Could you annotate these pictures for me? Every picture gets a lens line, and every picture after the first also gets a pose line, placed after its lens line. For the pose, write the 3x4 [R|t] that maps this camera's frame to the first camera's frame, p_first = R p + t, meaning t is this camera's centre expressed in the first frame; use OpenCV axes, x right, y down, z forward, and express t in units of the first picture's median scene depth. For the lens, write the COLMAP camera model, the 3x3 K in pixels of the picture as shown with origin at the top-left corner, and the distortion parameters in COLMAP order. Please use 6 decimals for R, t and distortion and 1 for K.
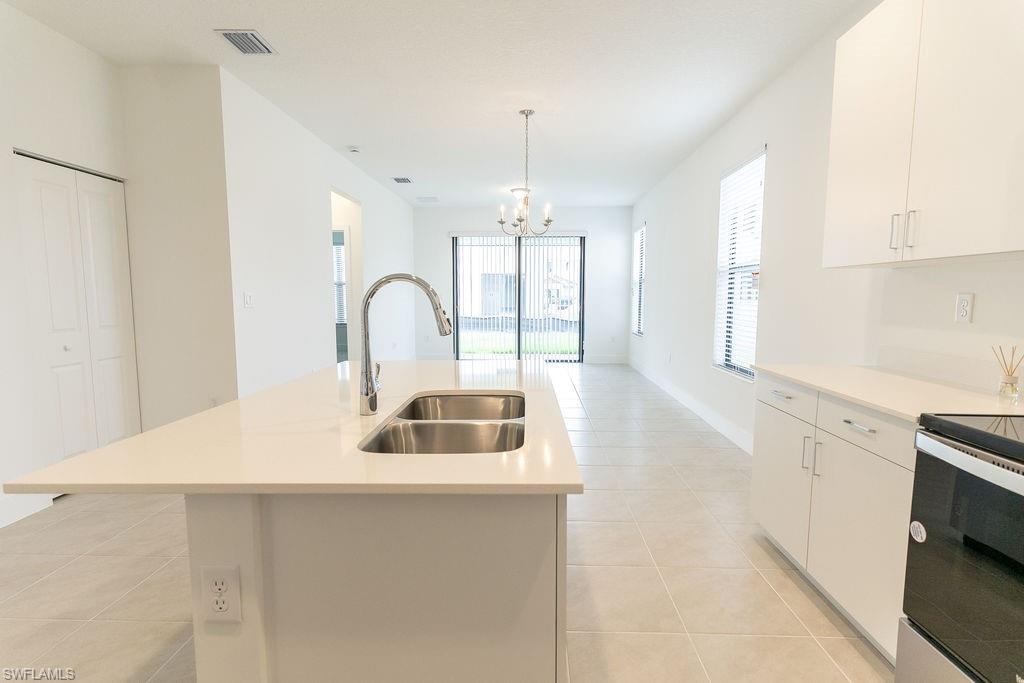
lens RADIAL K [[489.2, 0, 516.3], [0, 489.2, 343.8], [0, 0, 1]] dist [0.003237, 0.000797]
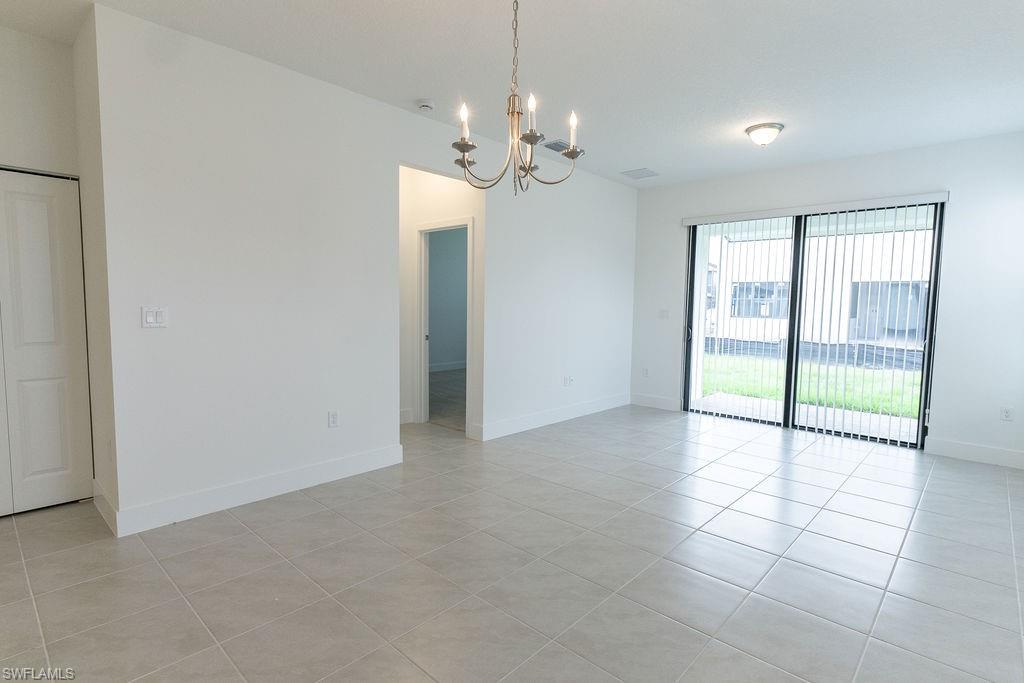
lens RADIAL K [[501.0, 0, 518.8], [0, 501.0, 343.7], [0, 0, 1]] dist [0.001083, 0.001000]
pose [[0.751865, 0.067601, -0.655843, 0.156898], [-0.083829, 0.996458, 0.006608, -0.041727], [0.653967, 0.050010, 0.754869, 0.332369]]
